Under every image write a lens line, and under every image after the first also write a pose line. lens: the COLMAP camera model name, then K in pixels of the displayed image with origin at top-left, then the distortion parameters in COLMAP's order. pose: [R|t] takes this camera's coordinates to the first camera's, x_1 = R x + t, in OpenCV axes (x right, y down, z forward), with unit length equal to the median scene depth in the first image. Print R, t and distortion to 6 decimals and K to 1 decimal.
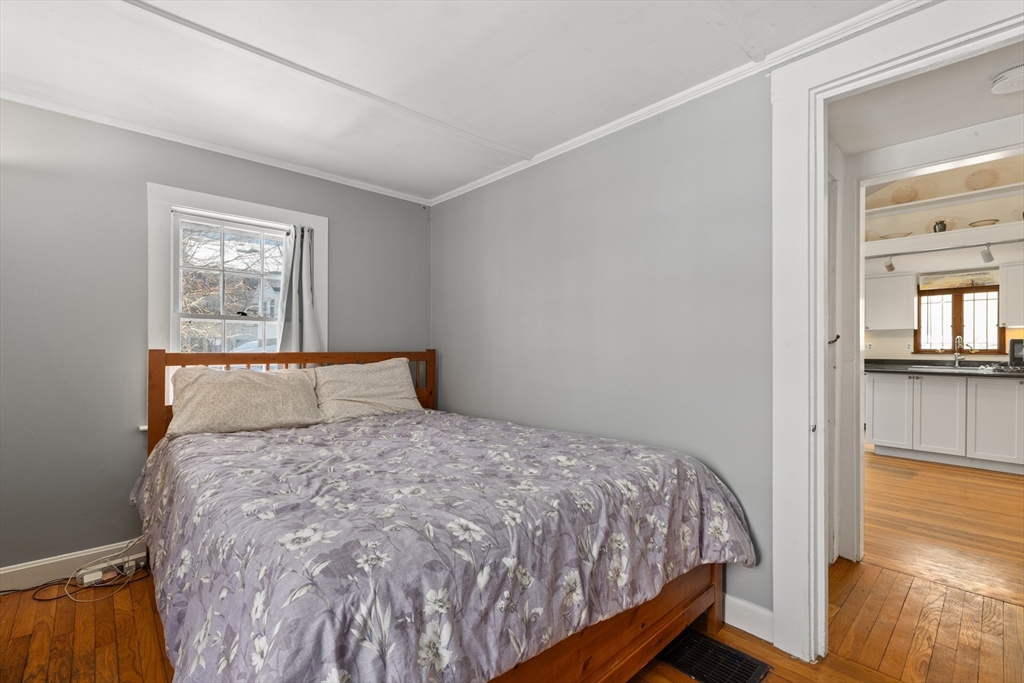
lens RADIAL K [[459.2, 0, 514.0], [0, 459.2, 346.2], [0, 0, 1]] dist [0.003422, -0.001341]
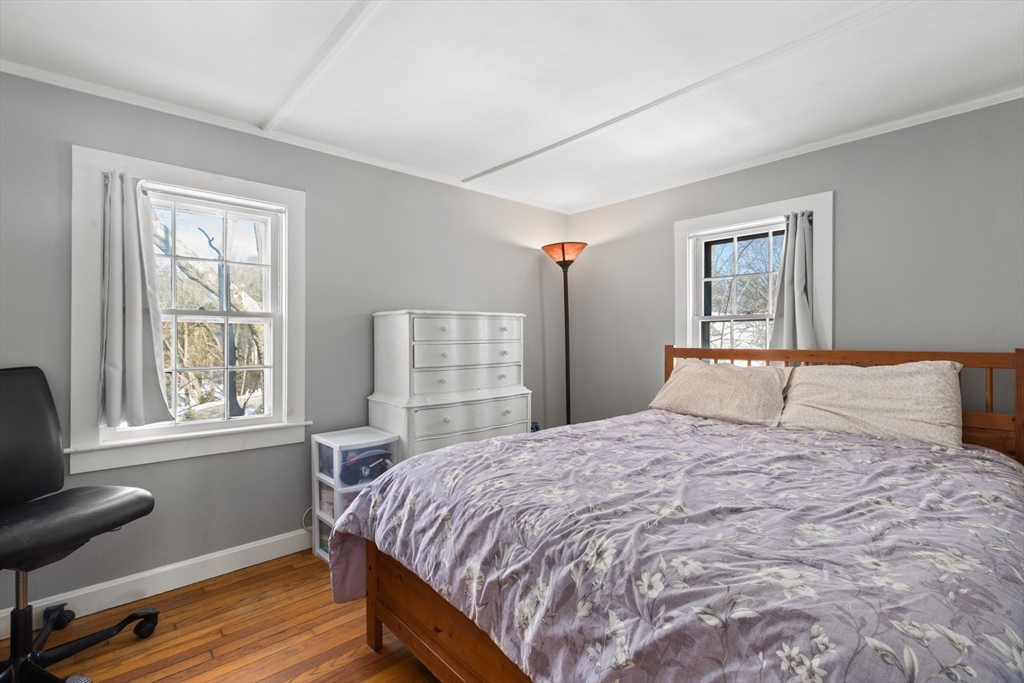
lens RADIAL K [[459.2, 0, 507.0], [0, 459.2, 337.2], [0, 0, 1]] dist [0.003422, -0.001341]
pose [[-0.016345, -0.012228, -0.999792, 0.480494], [0.000937, 0.999925, -0.012245, -0.001074], [0.999866, -0.001137, -0.016332, 0.448932]]
